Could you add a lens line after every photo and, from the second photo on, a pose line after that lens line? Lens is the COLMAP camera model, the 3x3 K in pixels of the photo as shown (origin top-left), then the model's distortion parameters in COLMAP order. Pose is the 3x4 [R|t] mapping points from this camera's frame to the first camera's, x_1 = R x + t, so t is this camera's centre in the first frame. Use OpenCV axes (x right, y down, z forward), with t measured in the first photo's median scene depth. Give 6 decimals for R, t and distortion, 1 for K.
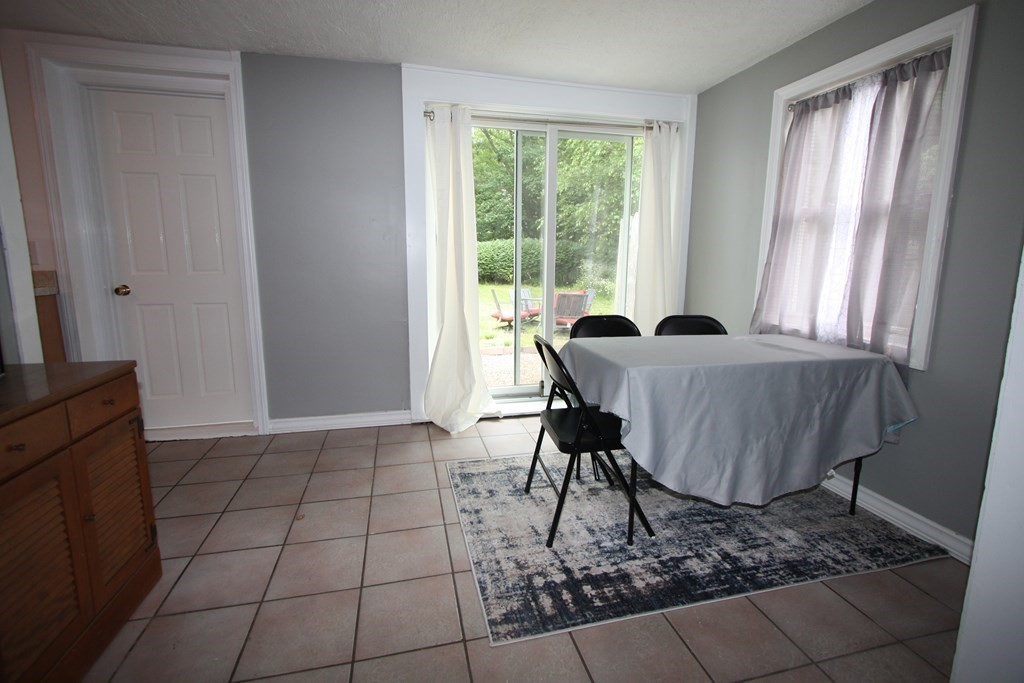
lens RADIAL K [[468.7, 0, 515.4], [0, 468.7, 338.8], [0, 0, 1]] dist [-0.019523, 0.000274]
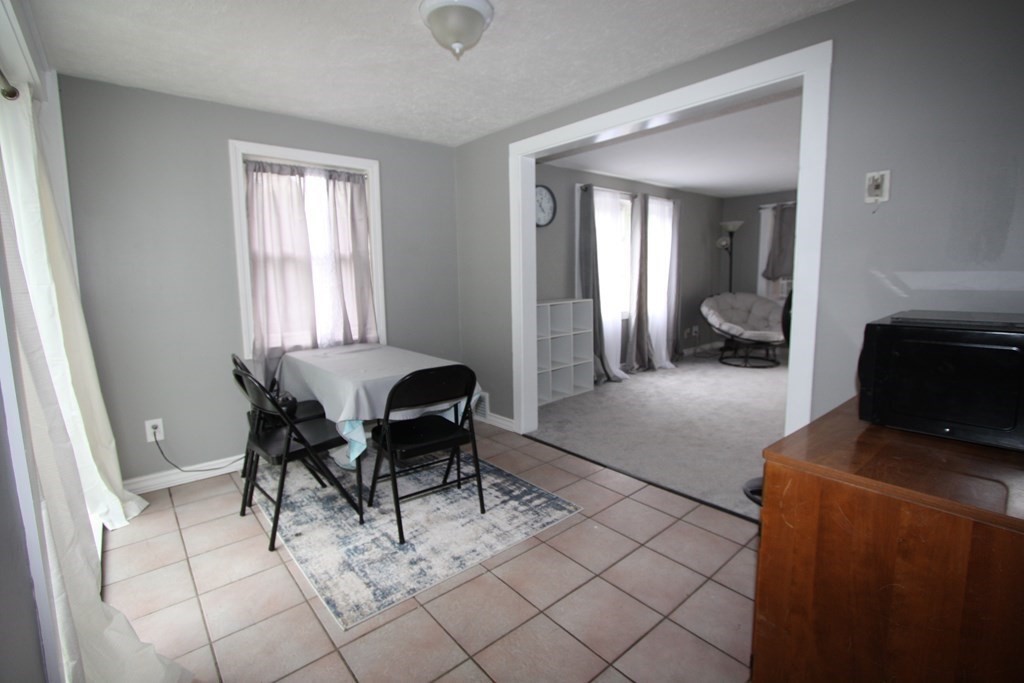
lens RADIAL K [[468.7, 0, 515.4], [0, 468.7, 338.8], [0, 0, 1]] dist [-0.019523, 0.000274]
pose [[-0.448099, -0.134655, 0.883784, -0.939591], [0.163061, 0.959696, 0.228897, -0.274999], [-0.878987, 0.246679, -0.408082, 1.181786]]
